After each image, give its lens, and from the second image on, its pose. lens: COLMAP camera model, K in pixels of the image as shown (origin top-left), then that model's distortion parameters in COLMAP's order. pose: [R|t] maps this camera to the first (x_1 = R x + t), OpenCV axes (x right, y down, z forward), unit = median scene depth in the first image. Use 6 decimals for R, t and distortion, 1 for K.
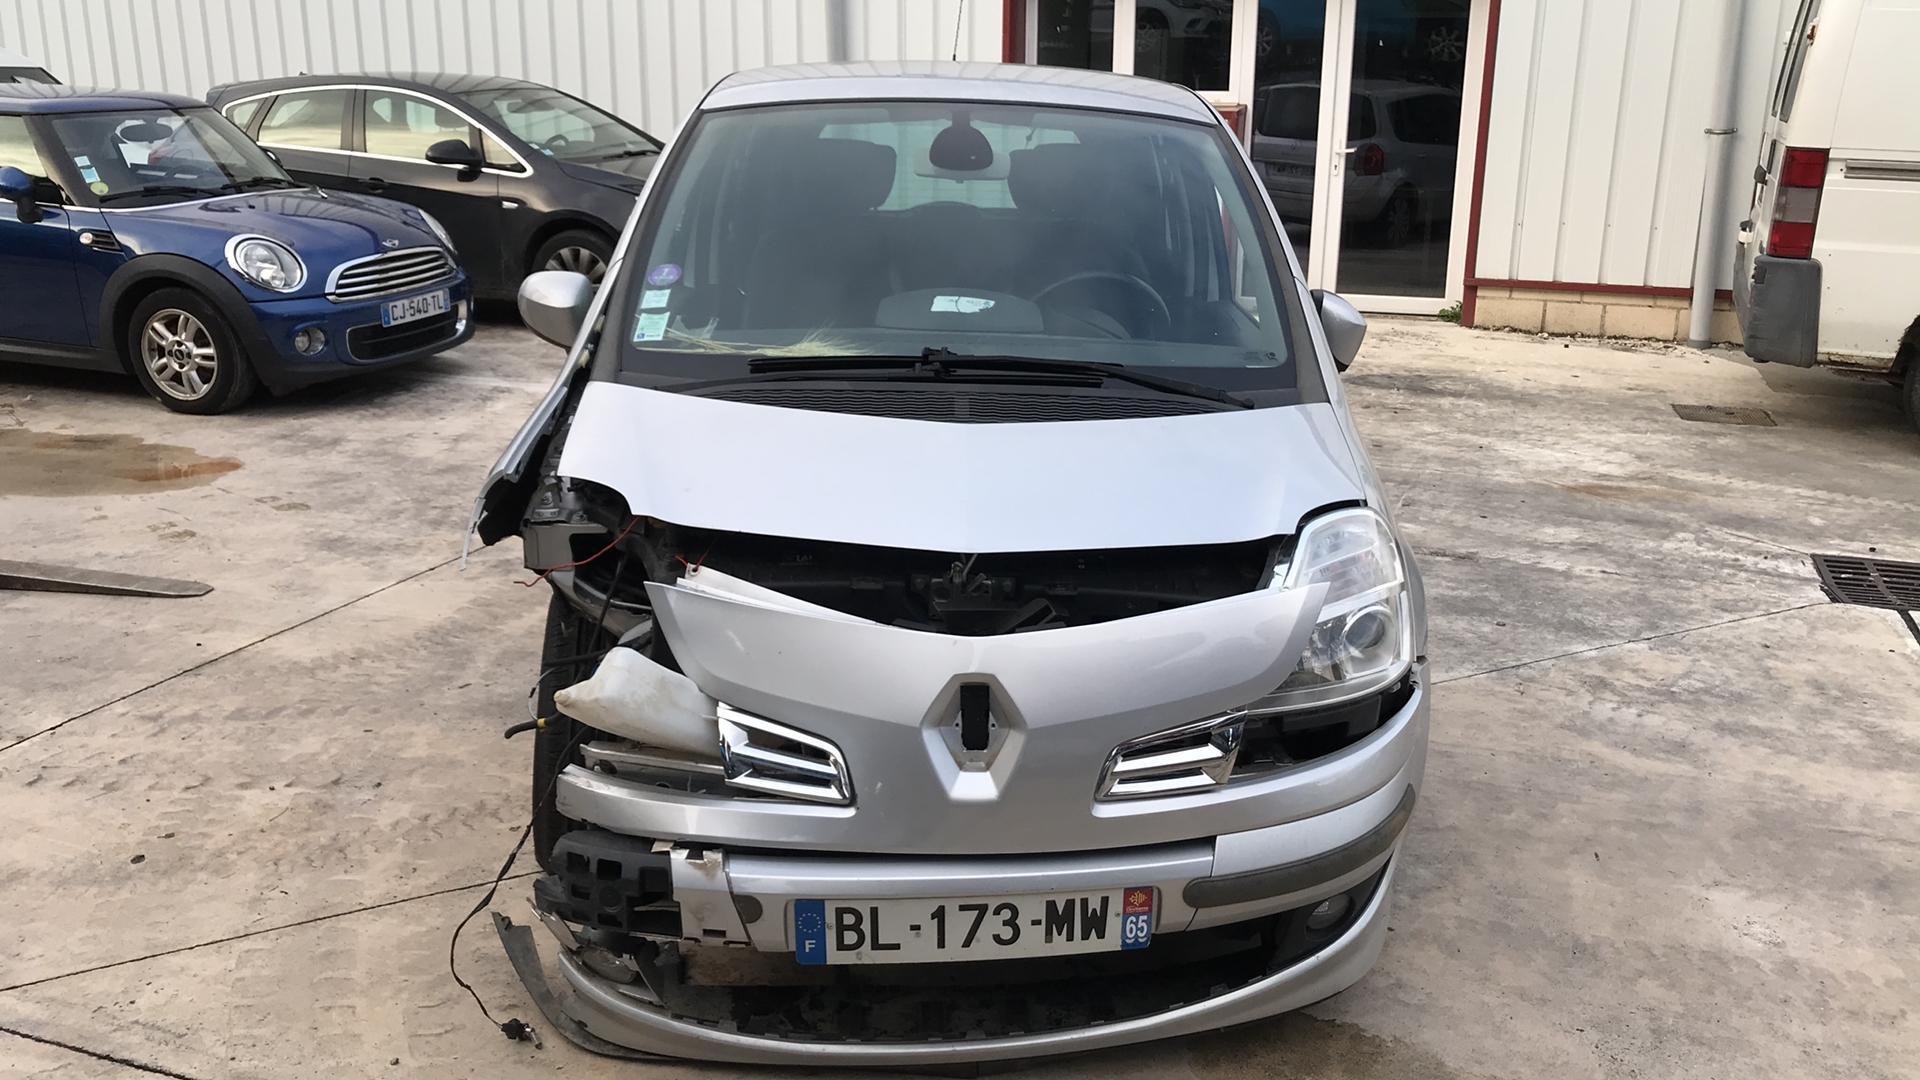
lens RADIAL K [[1516.7, 0, 960.0], [0, 1516.7, 574.9], [0, 0, 1]] dist [0.024459, -0.001886]
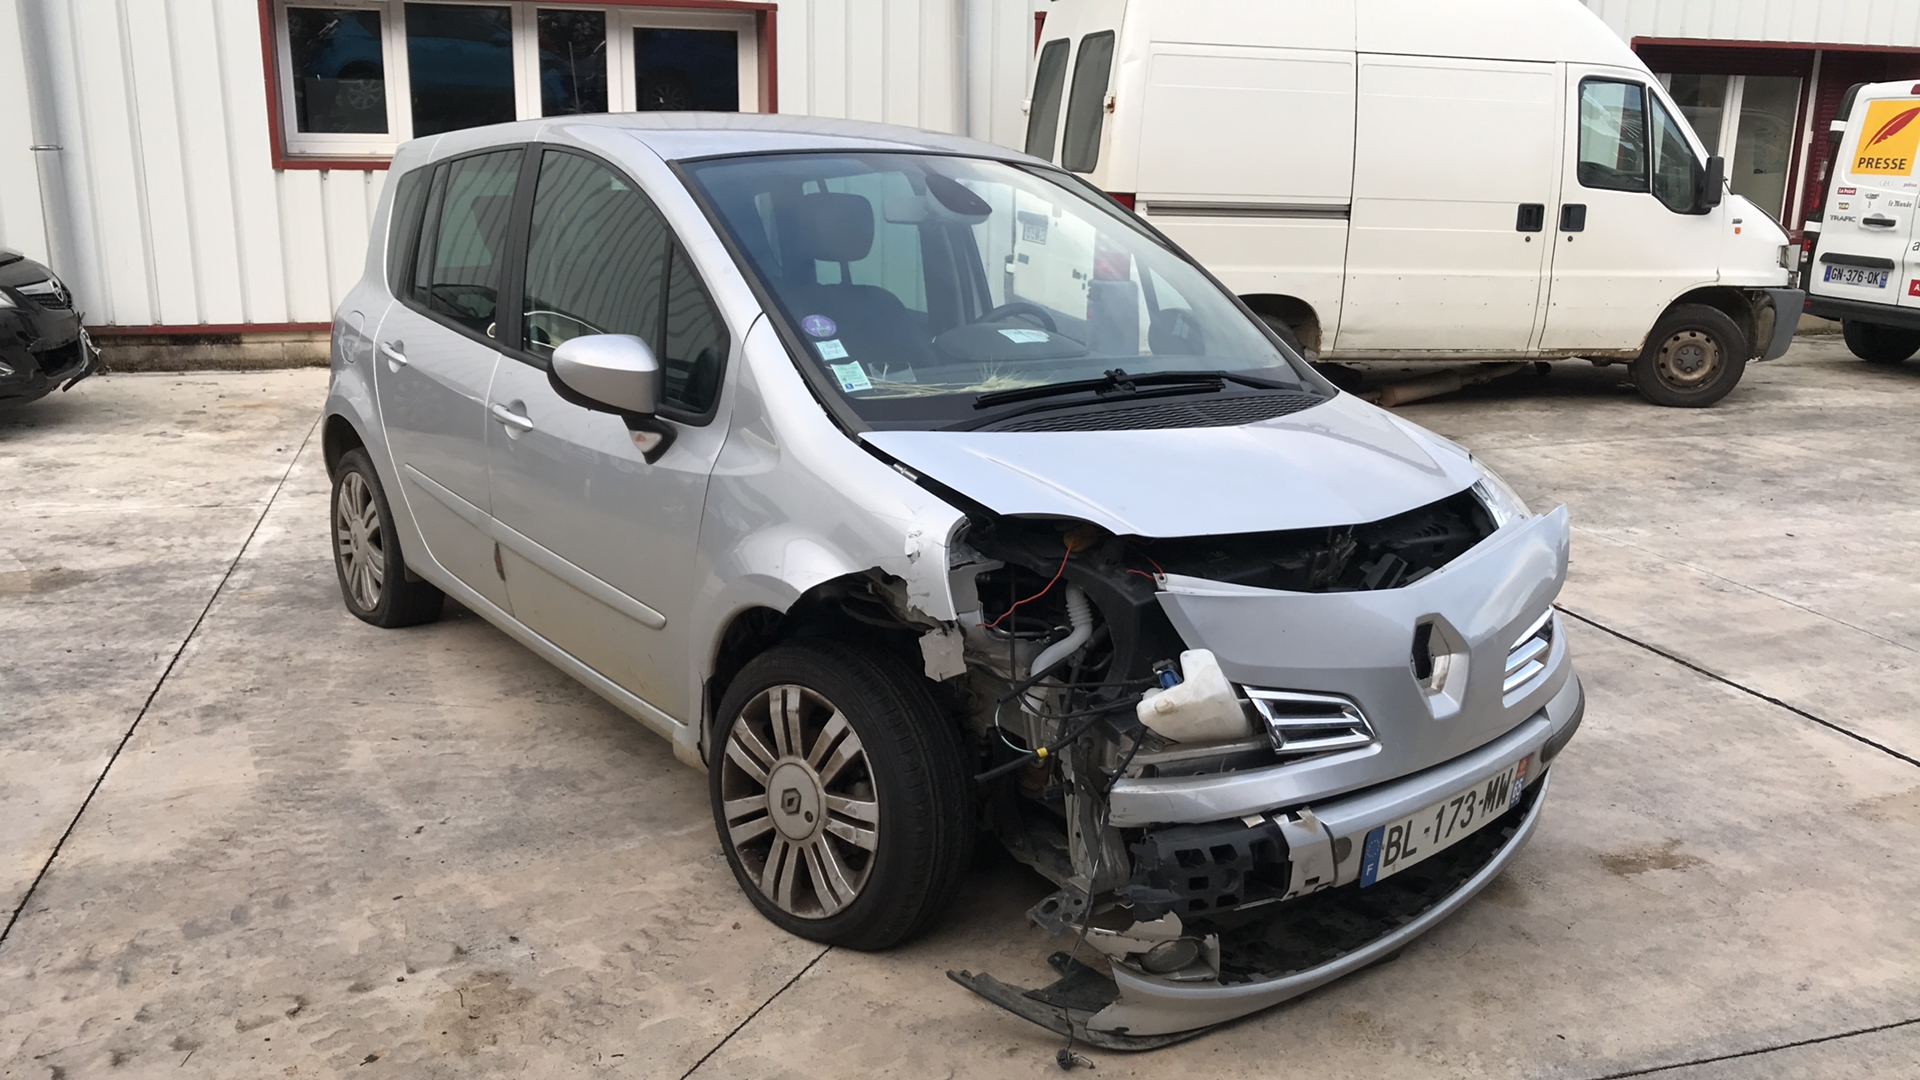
lens RADIAL K [[1542.3, 0, 960.0], [0, 1542.3, 540.0], [0, 0, 1]] dist [0.009618, -0.001242]
pose [[0.792670, -0.142823, 0.592686, -1.004238], [0.173309, 0.984852, 0.005538, -0.066371], [-0.584498, 0.098328, 0.805415, 0.197503]]
